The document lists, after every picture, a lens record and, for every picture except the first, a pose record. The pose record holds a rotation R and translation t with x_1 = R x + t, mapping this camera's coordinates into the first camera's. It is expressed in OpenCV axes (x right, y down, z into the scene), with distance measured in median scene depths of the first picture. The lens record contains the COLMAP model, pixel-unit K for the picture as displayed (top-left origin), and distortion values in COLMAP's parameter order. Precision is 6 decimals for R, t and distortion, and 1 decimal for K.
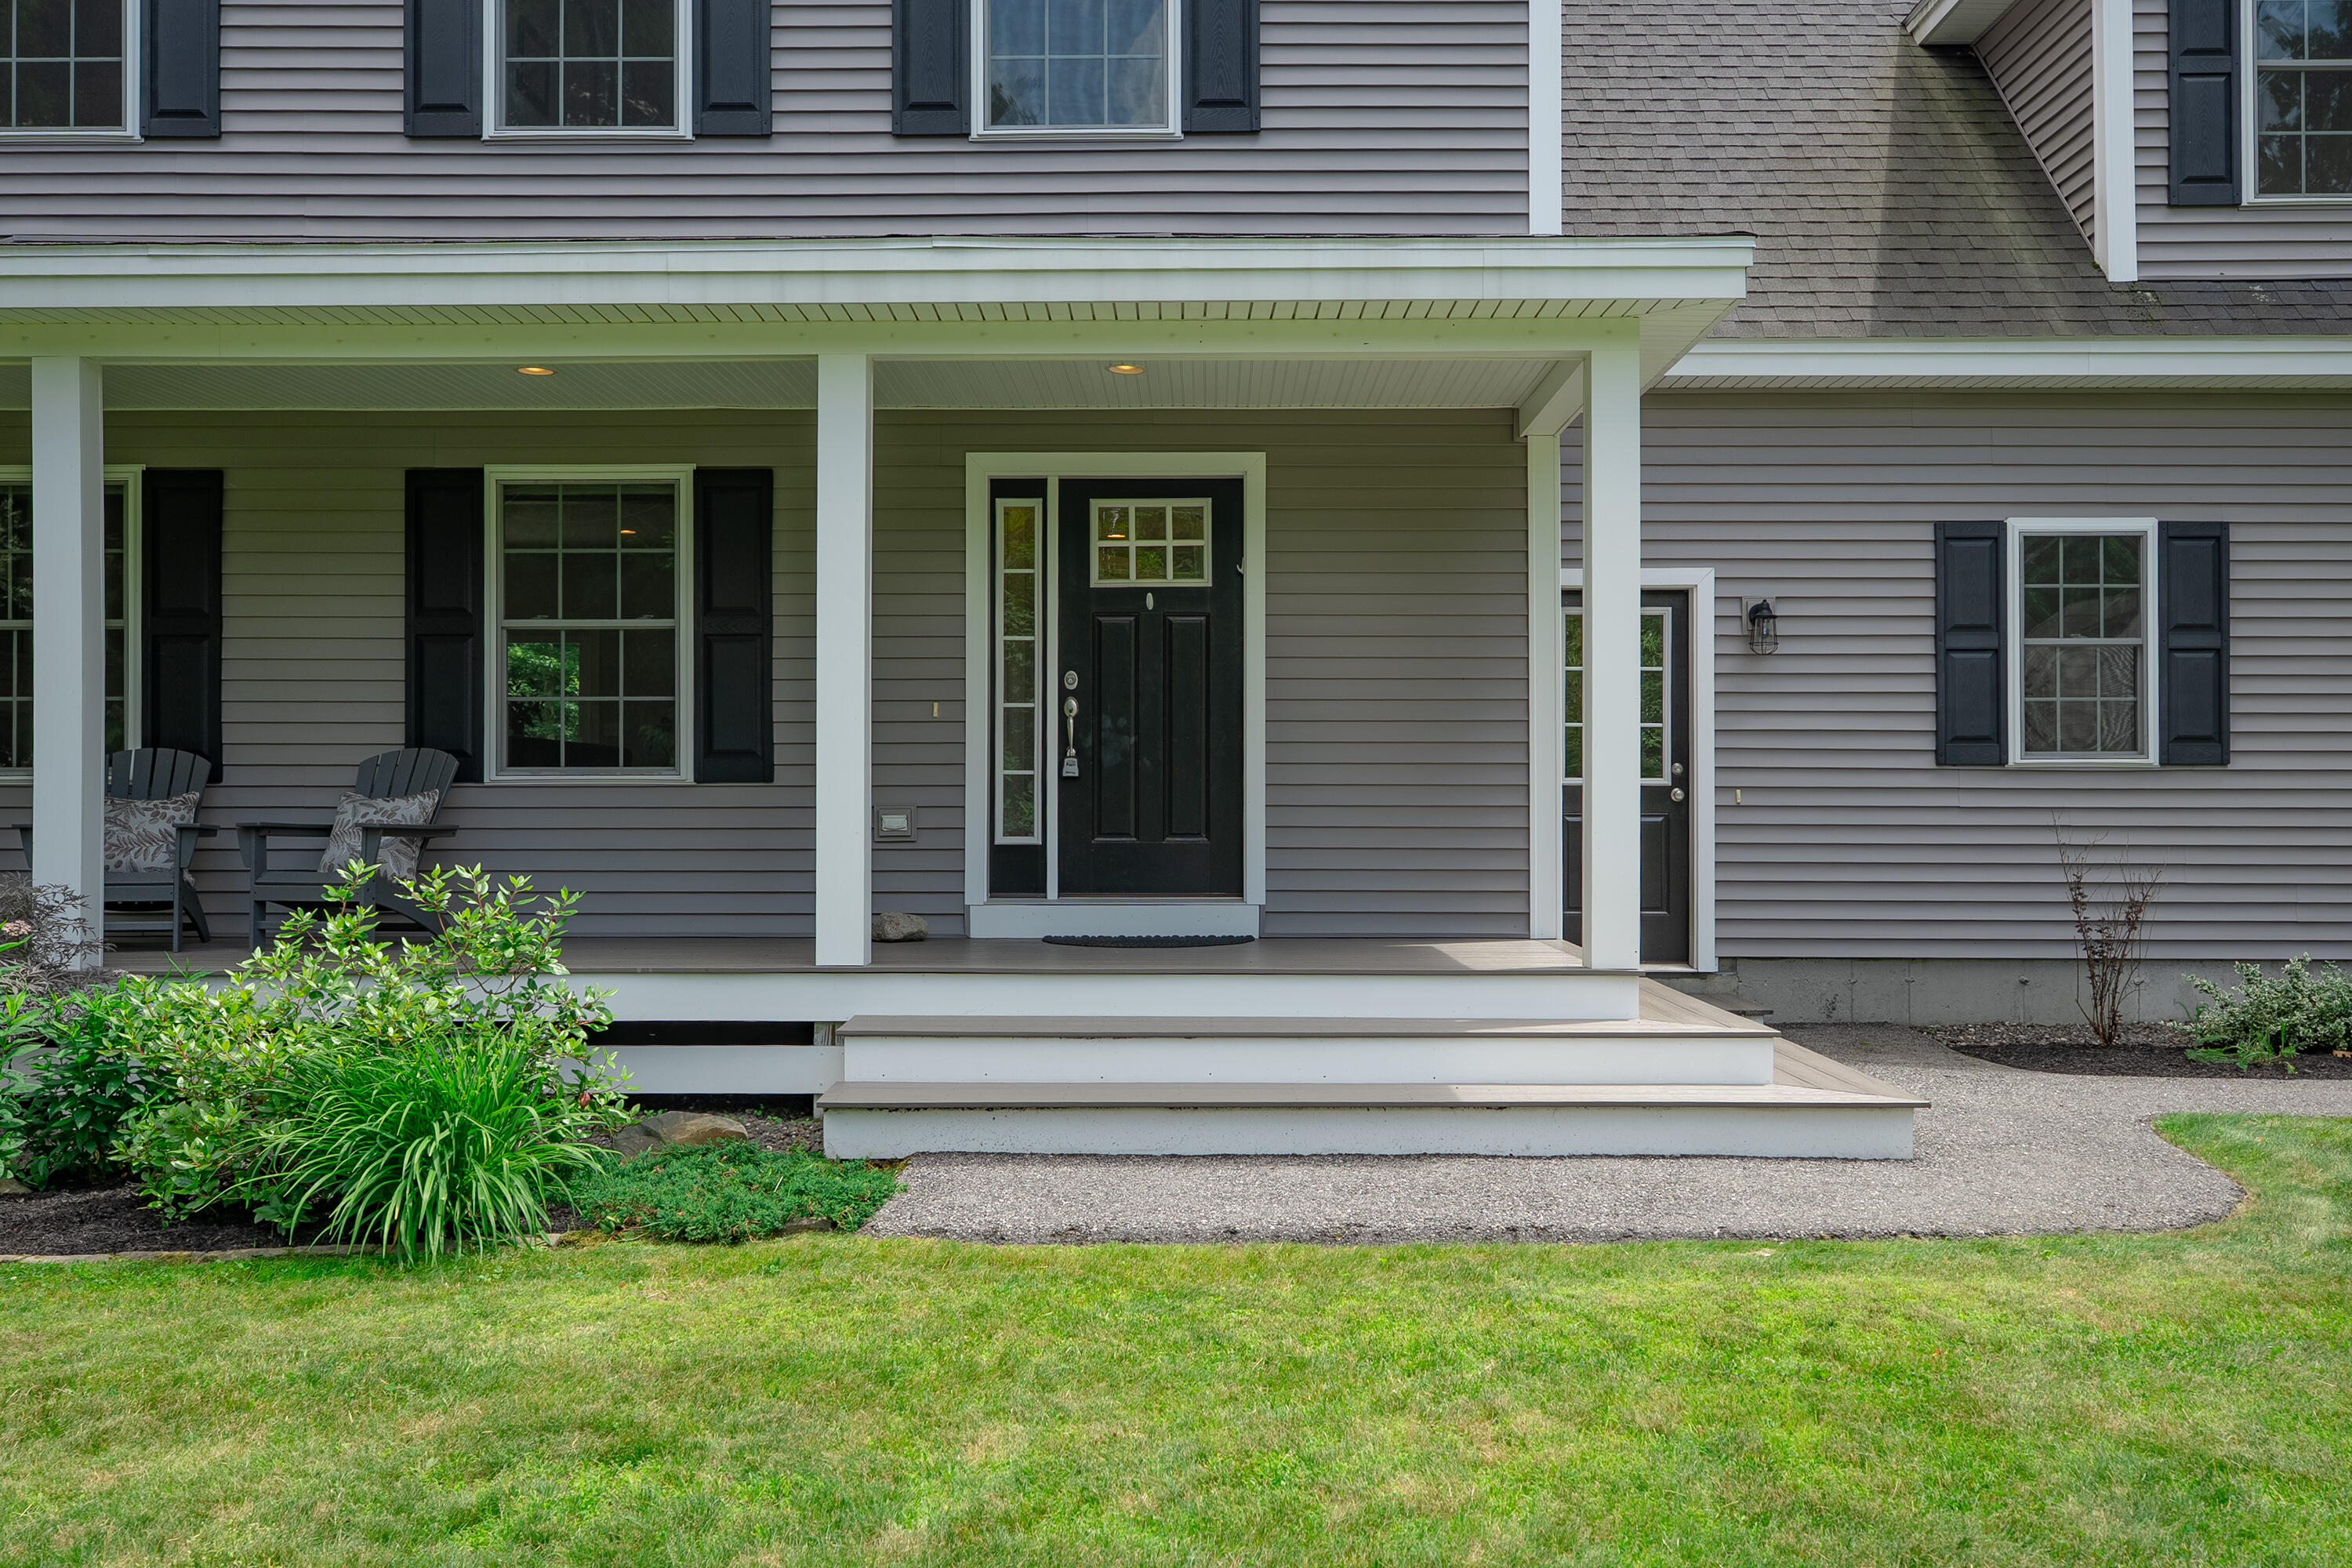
lens RADIAL K [[2045.7, 0, 1176.0], [0, 2045.7, 784.0], [0, 0, 1]] dist [-0.003534, -0.001867]
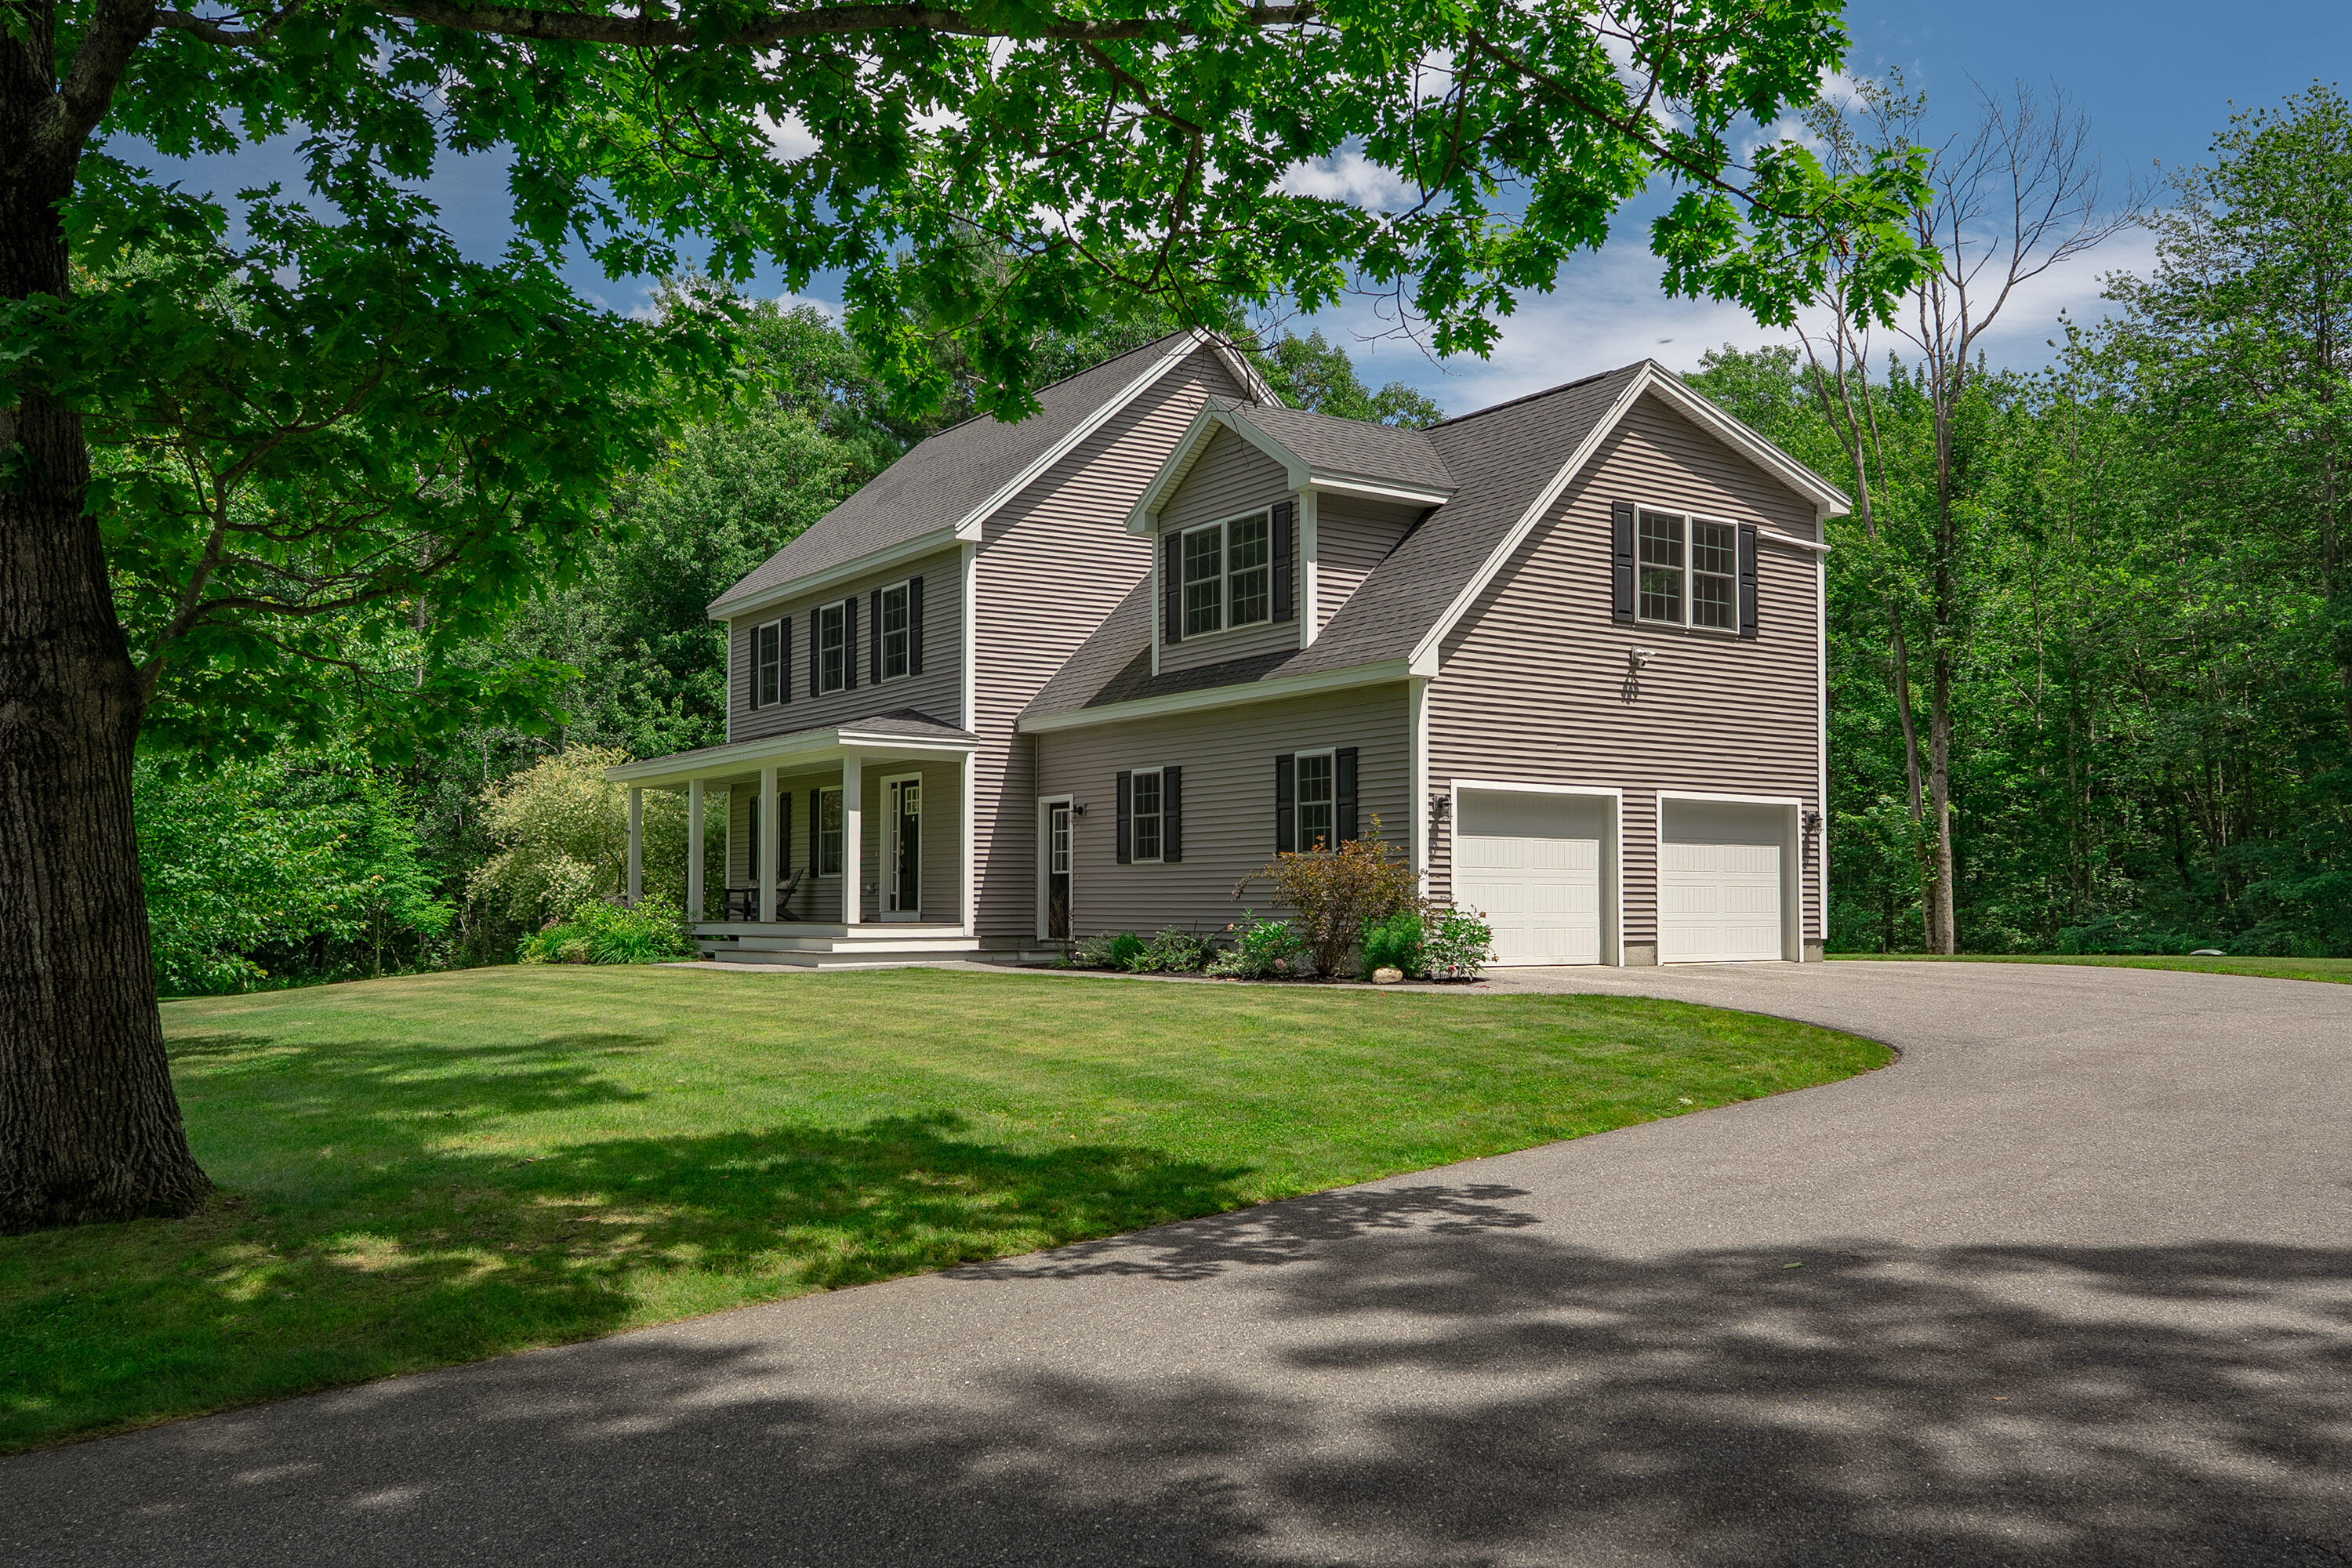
lens RADIAL K [[1865.8, 0, 1176.0], [0, 1865.8, 784.0], [0, 0, 1]] dist [-0.000431, -0.000041]
pose [[0.541593, -0.049334, -0.839192, 2.457637], [-0.002160, 0.998191, -0.060076, 0.033725], [0.840638, 0.034349, 0.540507, -0.253566]]
